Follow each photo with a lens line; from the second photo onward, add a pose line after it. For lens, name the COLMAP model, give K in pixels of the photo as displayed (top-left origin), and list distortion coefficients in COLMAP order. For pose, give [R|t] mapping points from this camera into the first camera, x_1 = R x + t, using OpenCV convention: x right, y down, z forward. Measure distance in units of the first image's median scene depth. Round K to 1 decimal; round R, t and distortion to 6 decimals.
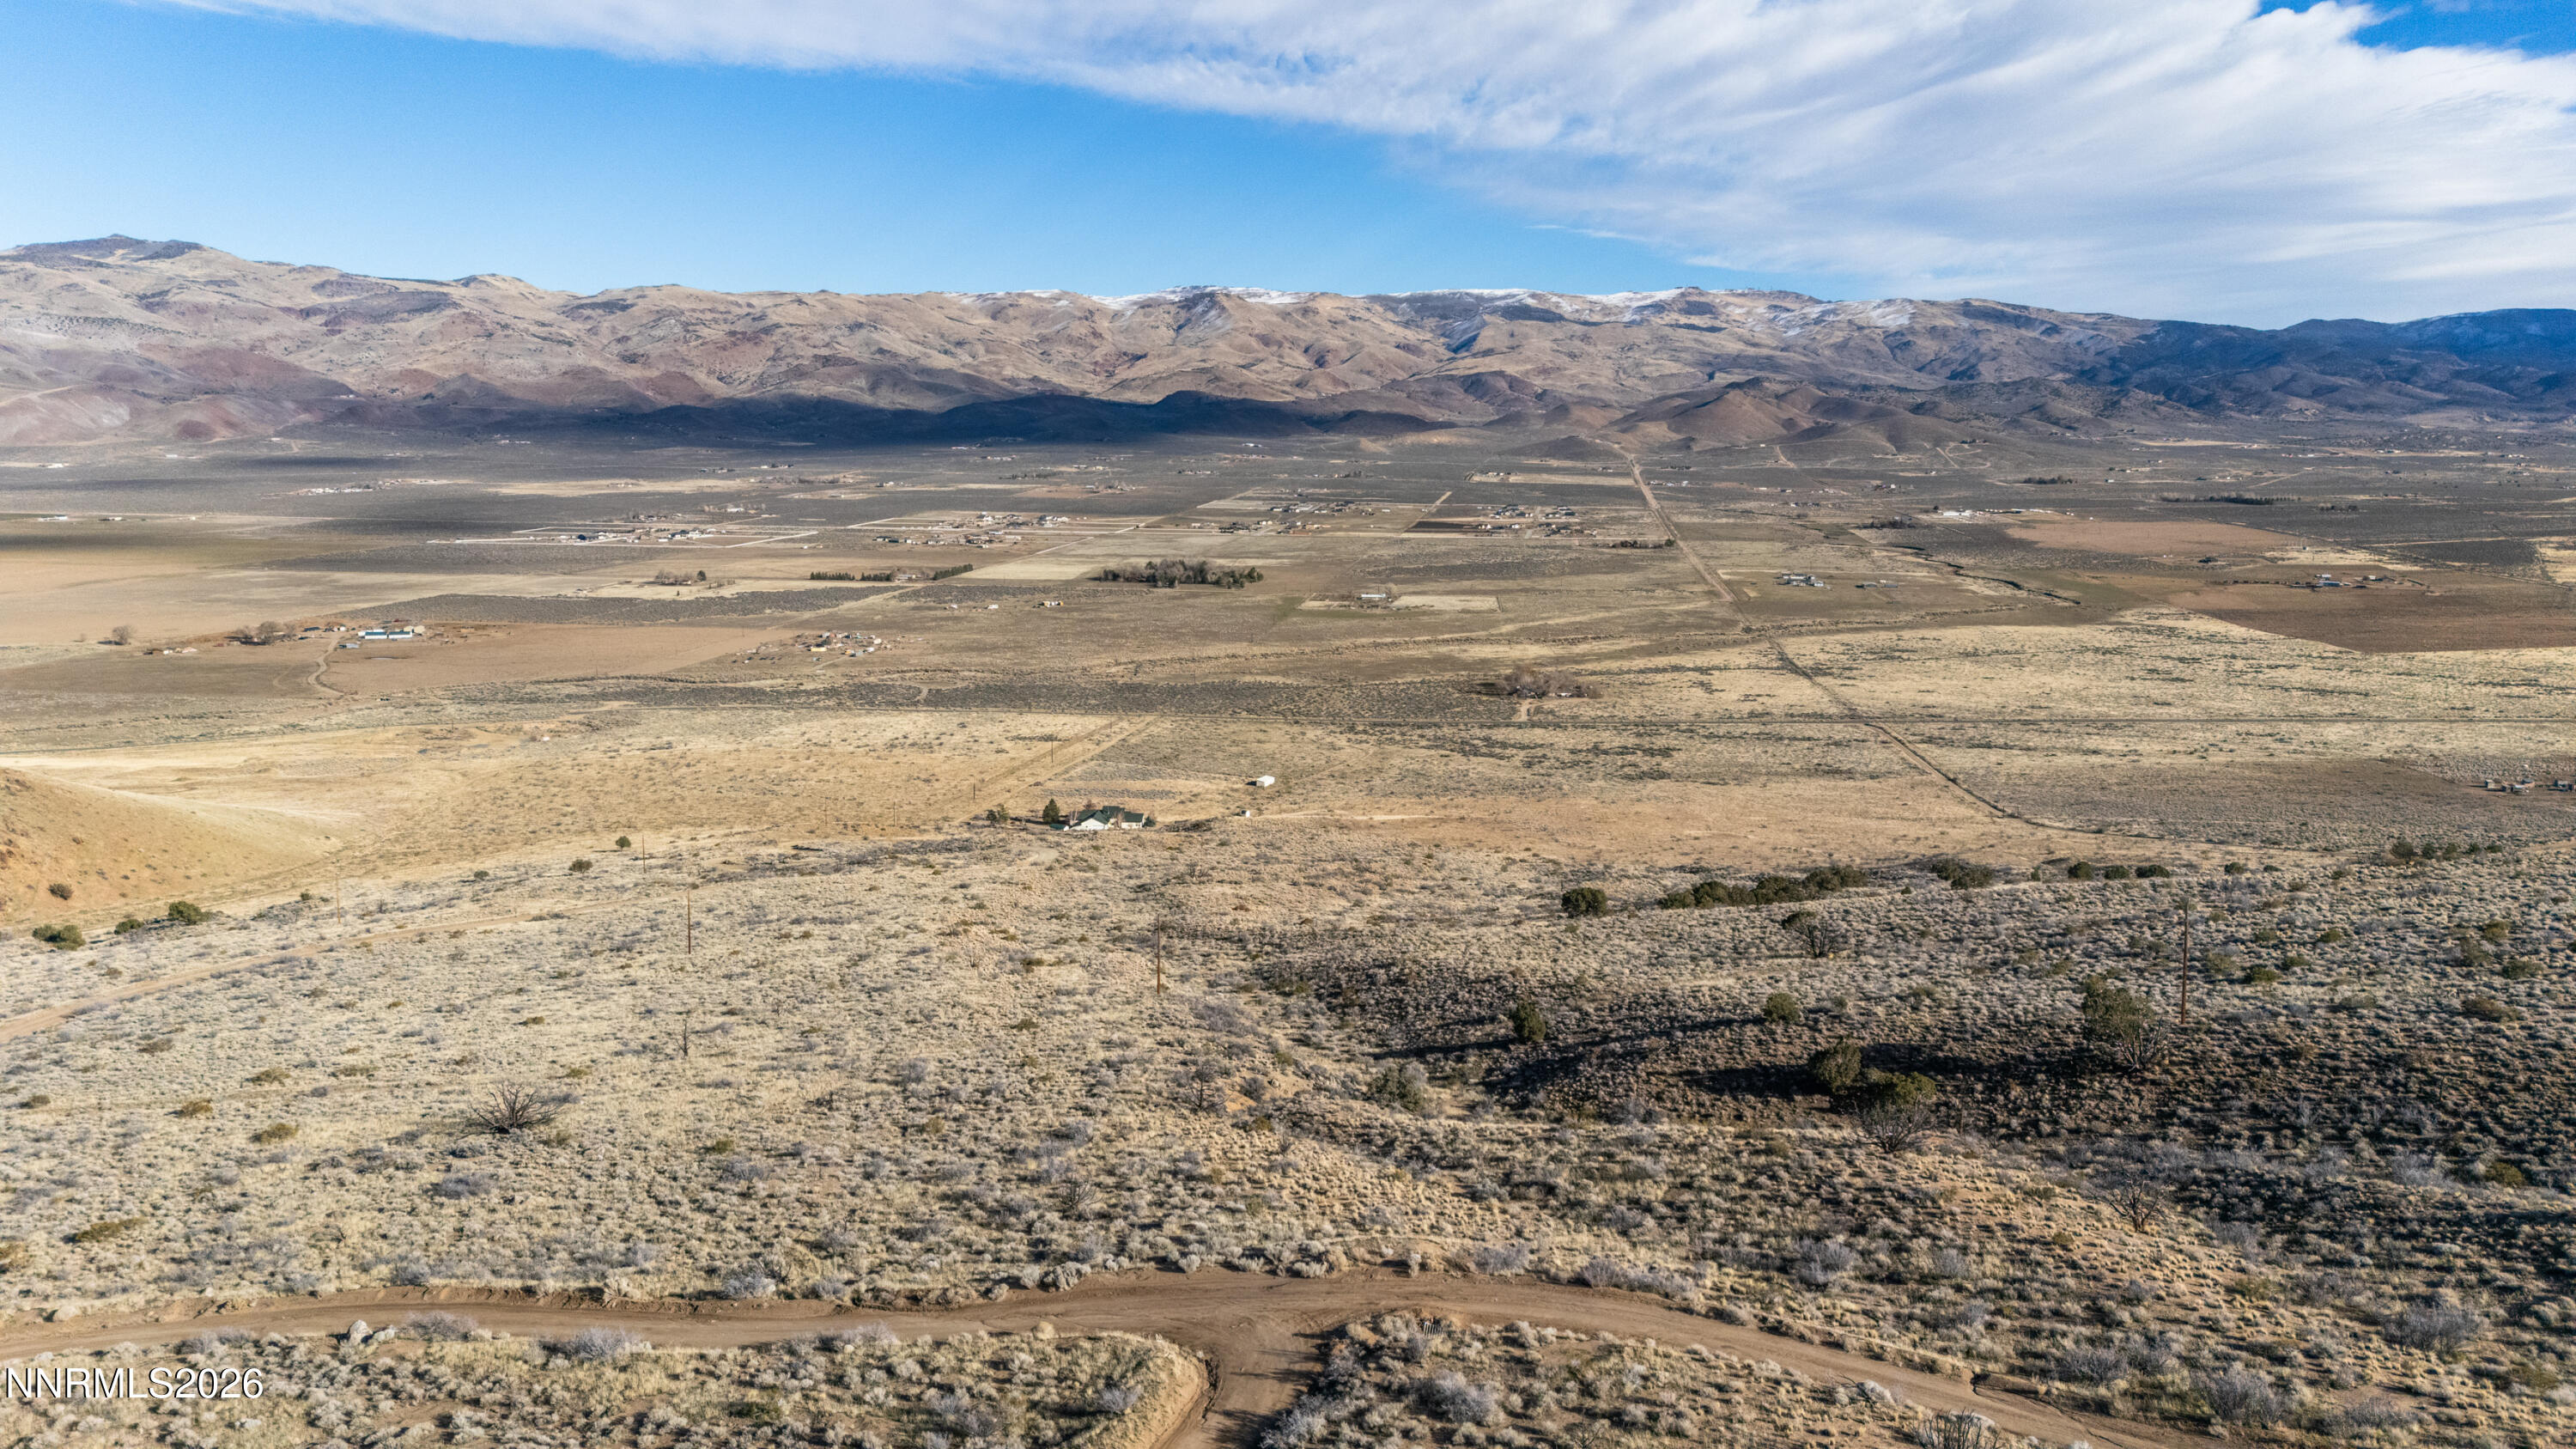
lens RADIAL K [[1875.8, 0, 1280.5], [0, 1875.8, 722.0], [0, 0, 1]] dist [0.089915, -0.085971]
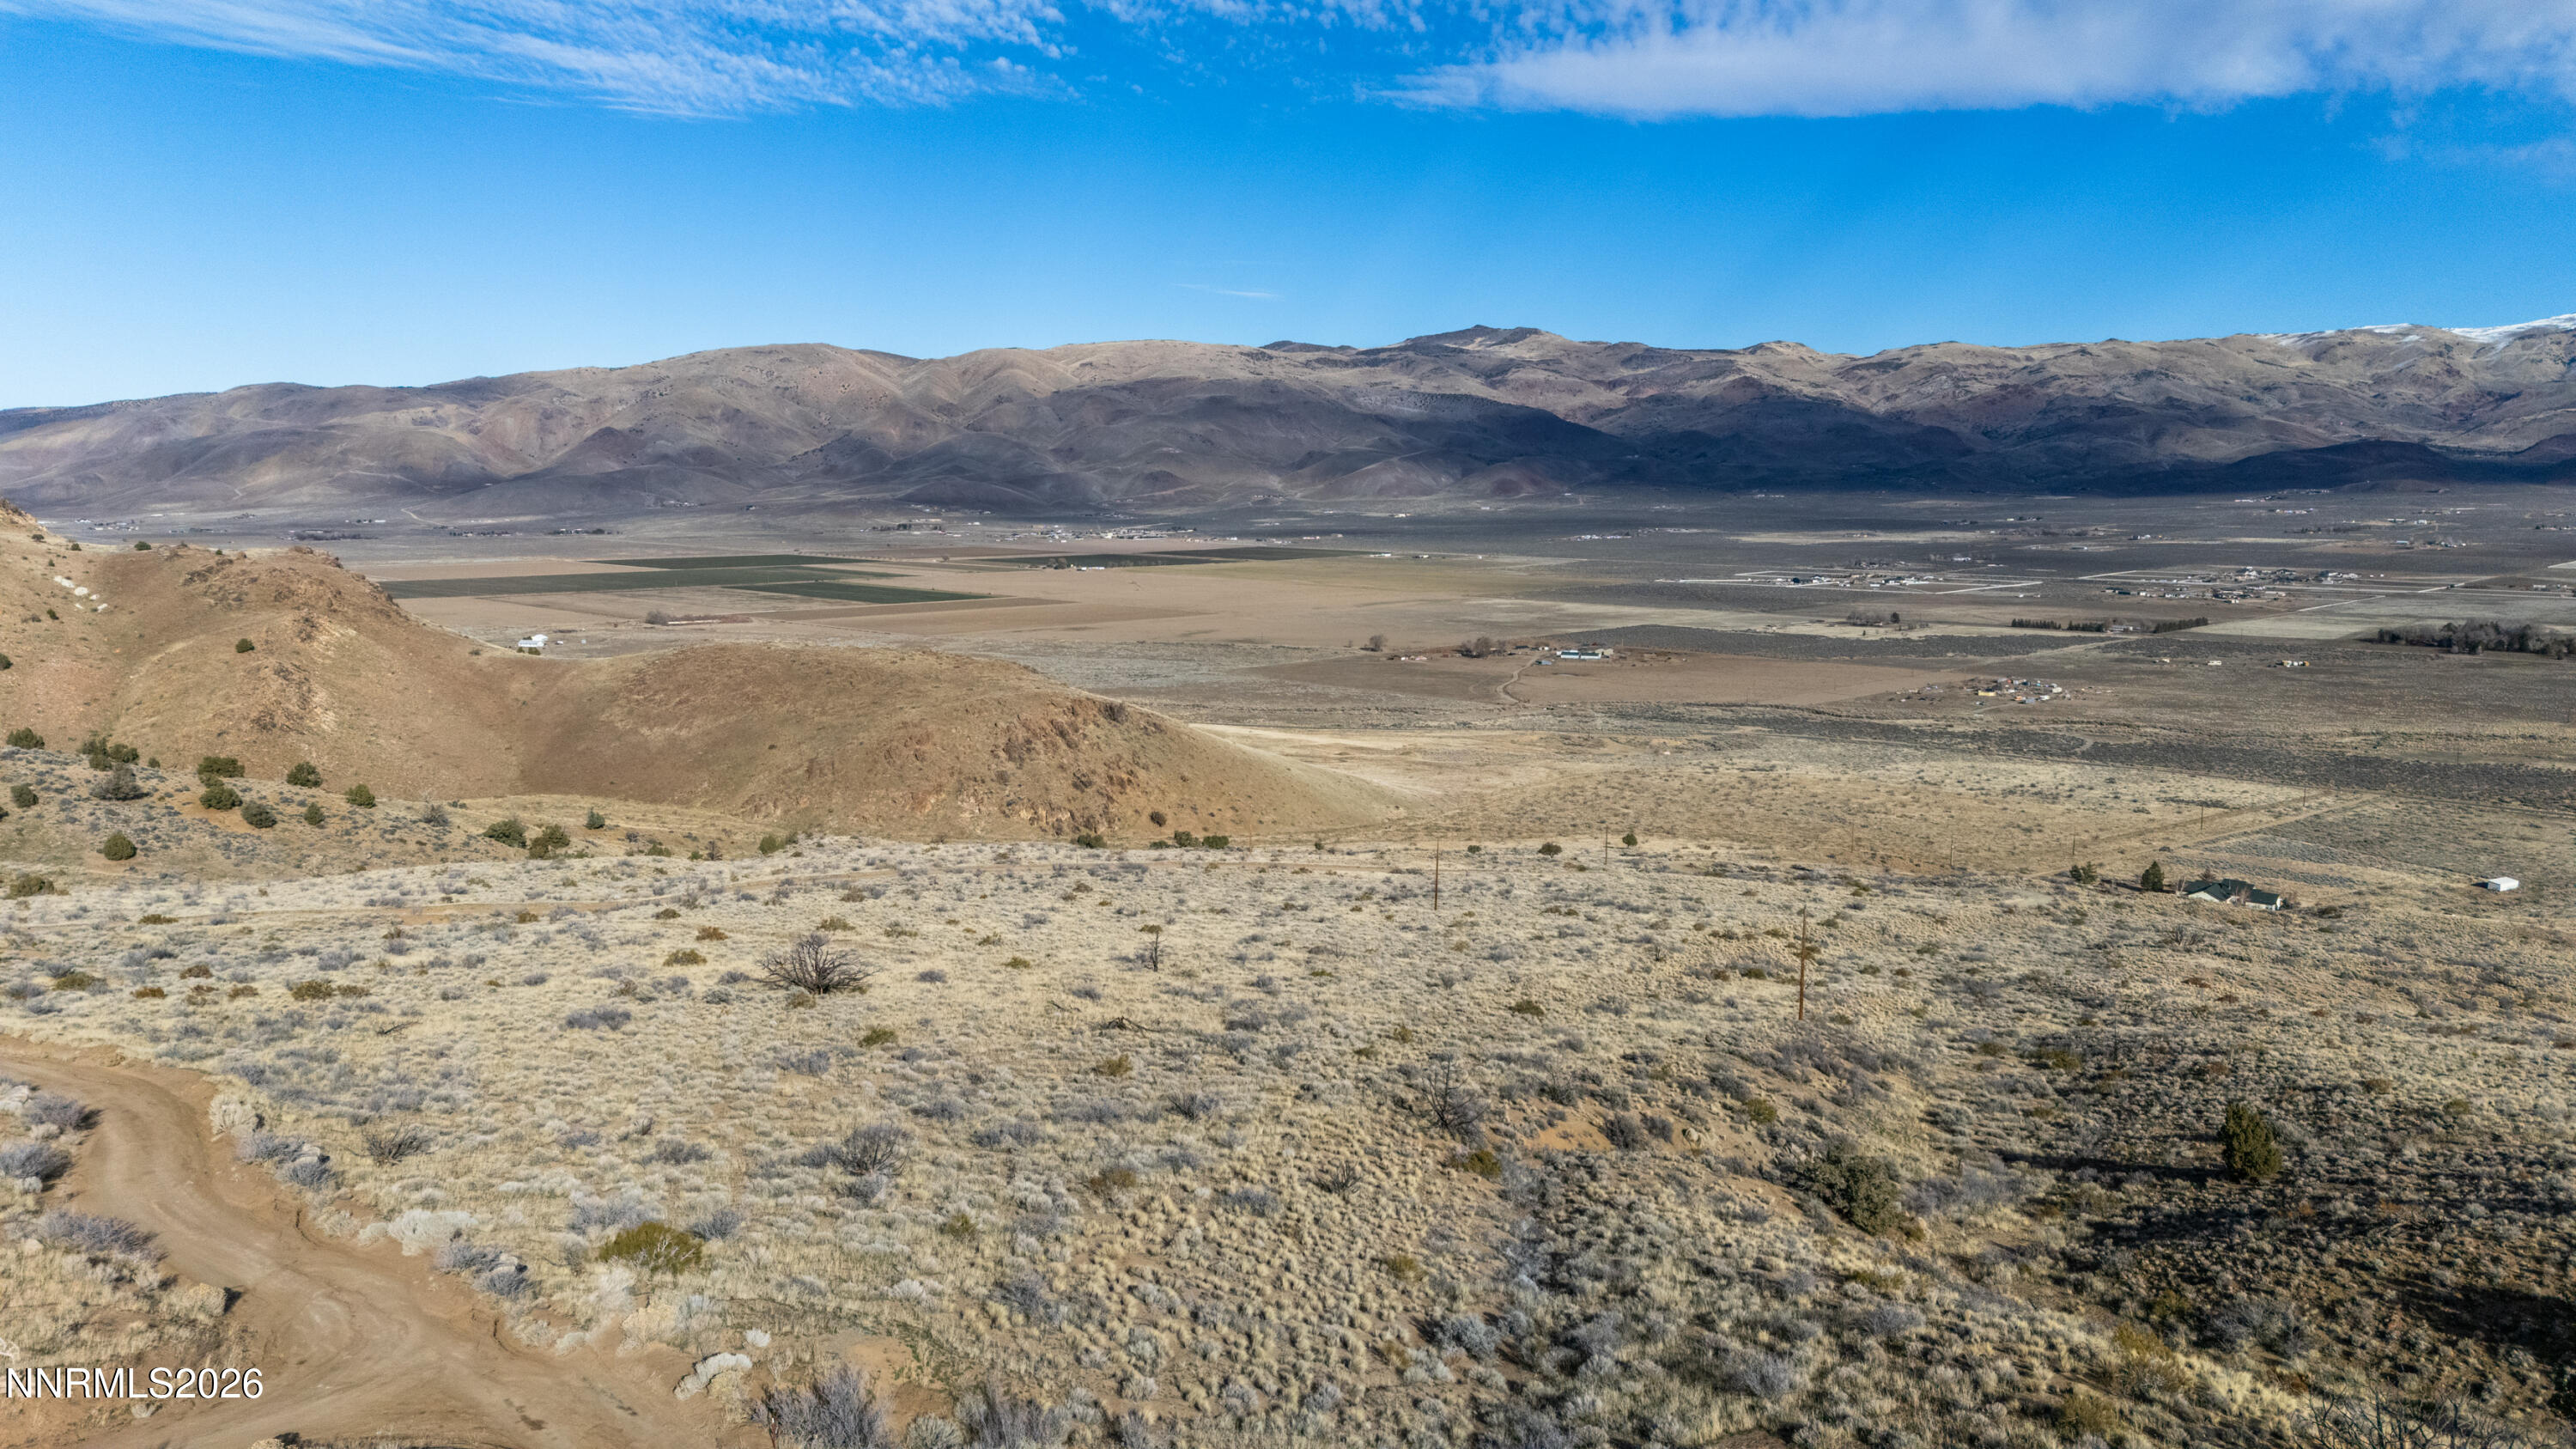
lens RADIAL K [[1875.8, 0, 1284.9], [0, 1875.8, 719.1], [0, 0, 1]] dist [0.089915, -0.085971]
pose [[0.801875, 0.076024, -0.592635, 0.016697], [-0.095783, 0.995400, -0.001909, 0.004598], [0.589764, 0.058295, 0.805469, 0.026709]]
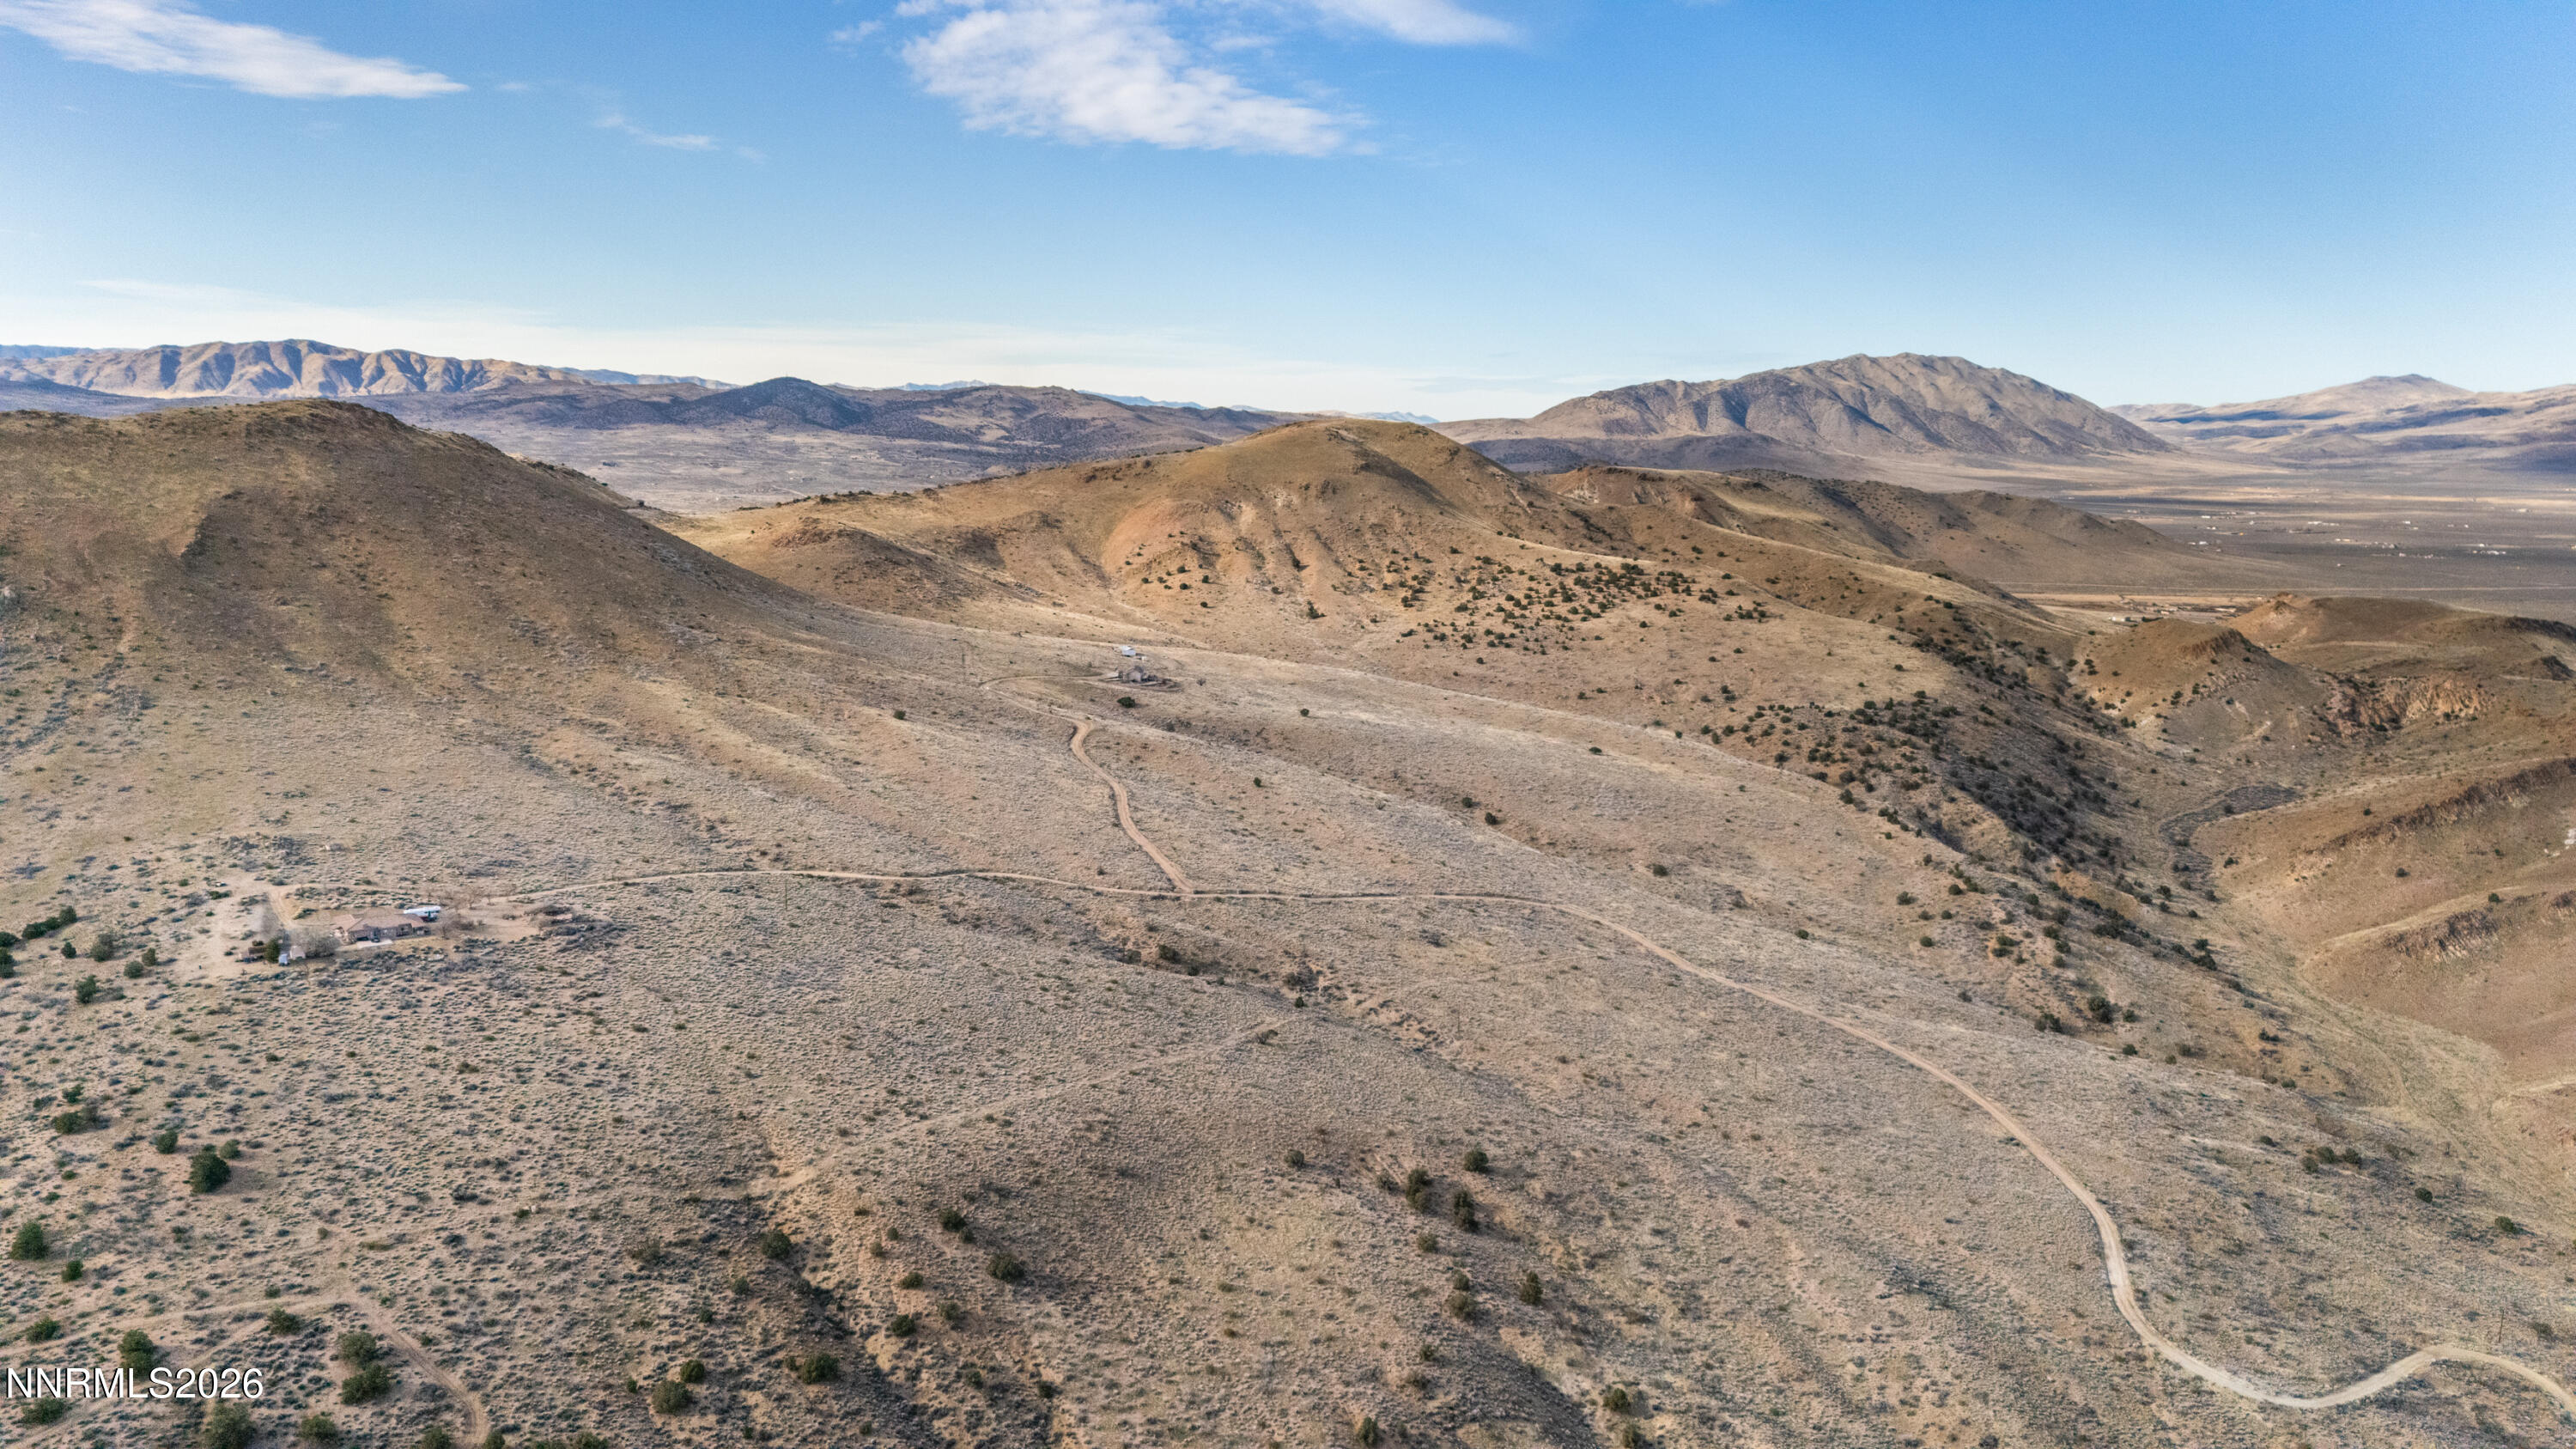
lens RADIAL K [[1875.8, 0, 1287.9], [0, 1875.8, 717.1], [0, 0, 1]] dist [0.089915, -0.085971]
pose [[-0.767048, 0.083115, -0.636184, 0.162952], [-0.121368, 0.954873, 0.271084, -0.089821], [0.630006, 0.285147, -0.722346, 0.237389]]
